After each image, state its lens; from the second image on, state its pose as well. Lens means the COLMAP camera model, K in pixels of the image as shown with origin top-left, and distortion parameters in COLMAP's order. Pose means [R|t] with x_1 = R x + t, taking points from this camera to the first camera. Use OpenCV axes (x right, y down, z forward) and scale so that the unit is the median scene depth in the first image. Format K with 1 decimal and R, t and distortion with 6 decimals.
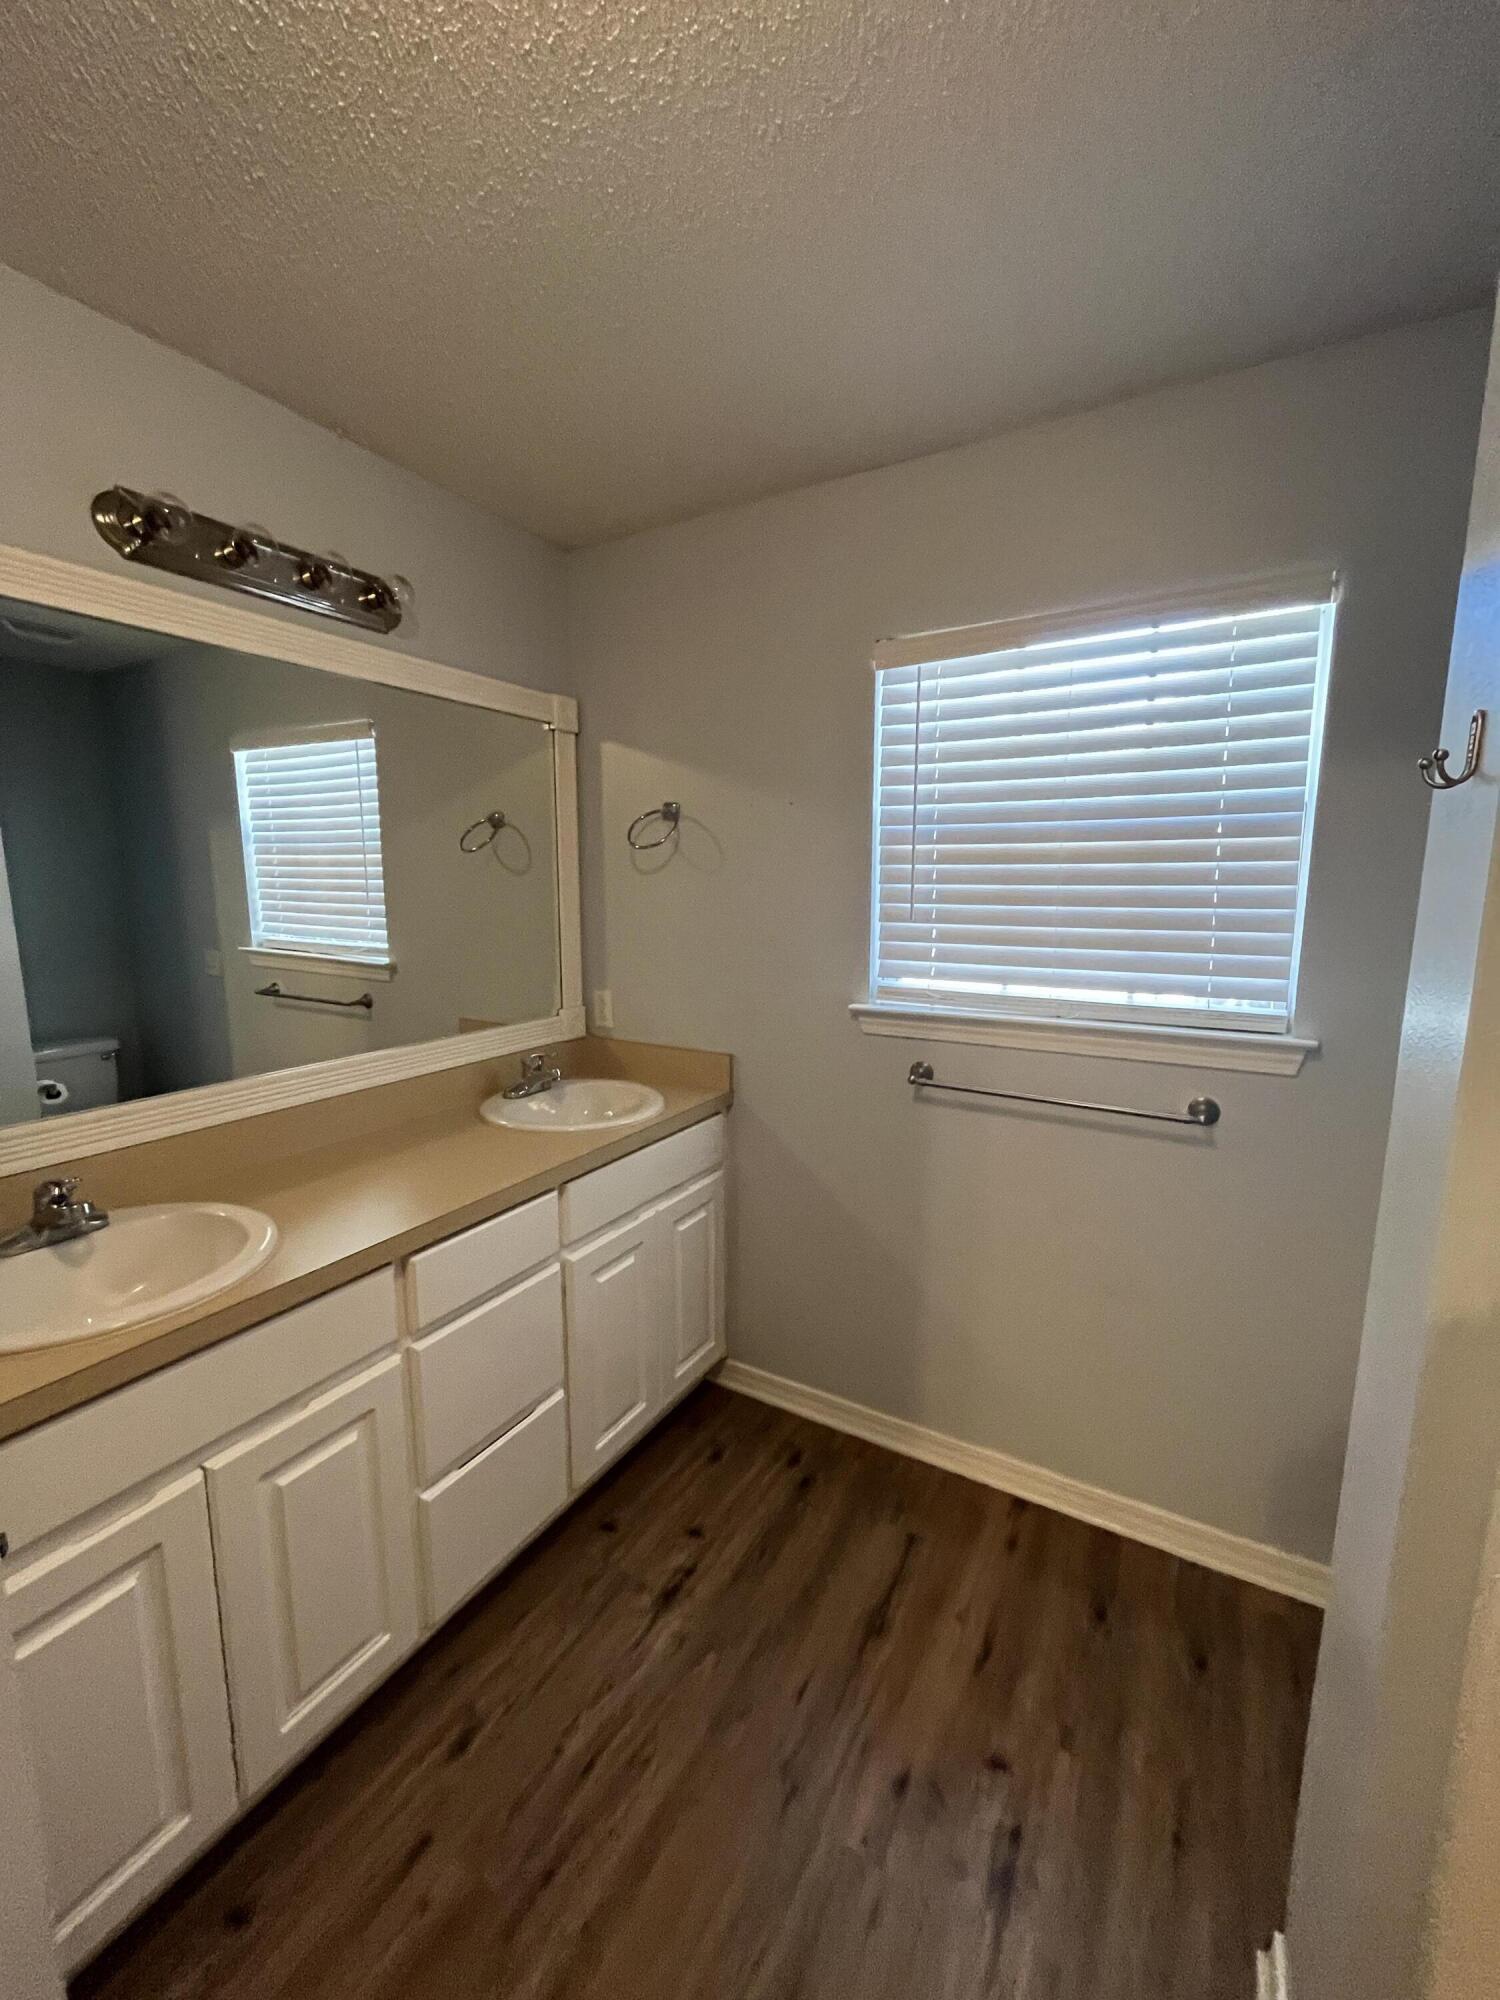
lens RADIAL K [[805.2, 0, 741.3], [0, 805.2, 997.1], [0, 0, 1]] dist [-0.008349, 0.000794]
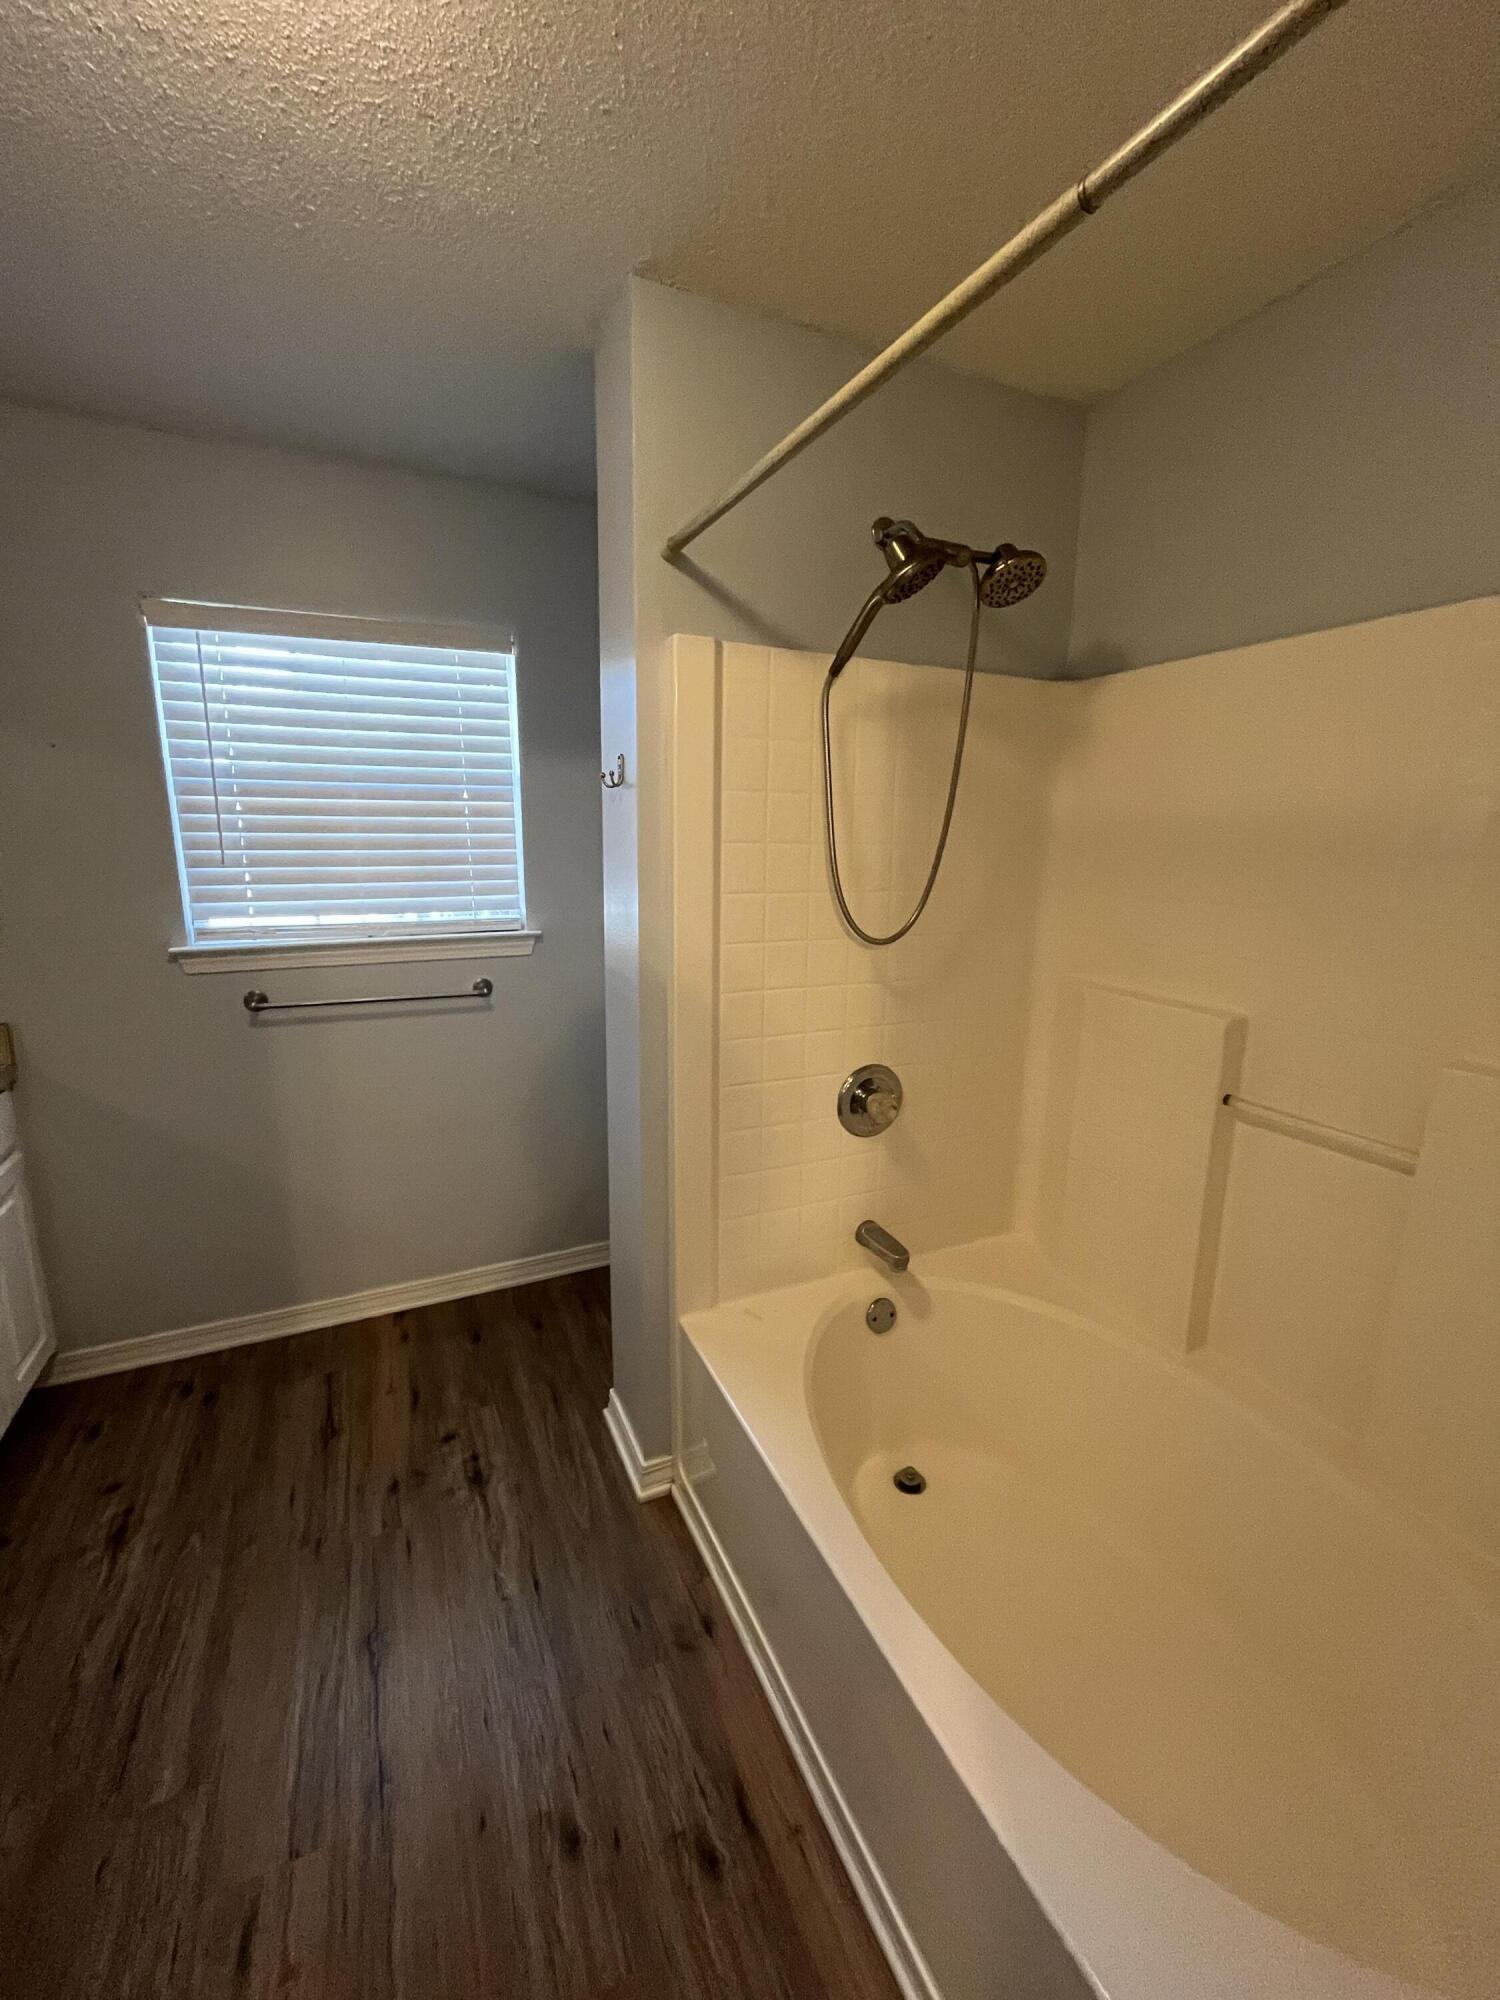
lens RADIAL K [[805.2, 0, 741.3], [0, 805.2, 997.1], [0, 0, 1]] dist [-0.008349, 0.000794]
pose [[0.573801, -0.159484, 0.803316, -0.321469], [0.111202, 0.986945, 0.116509, 0.036928], [-0.811410, 0.022477, 0.584045, -0.237345]]
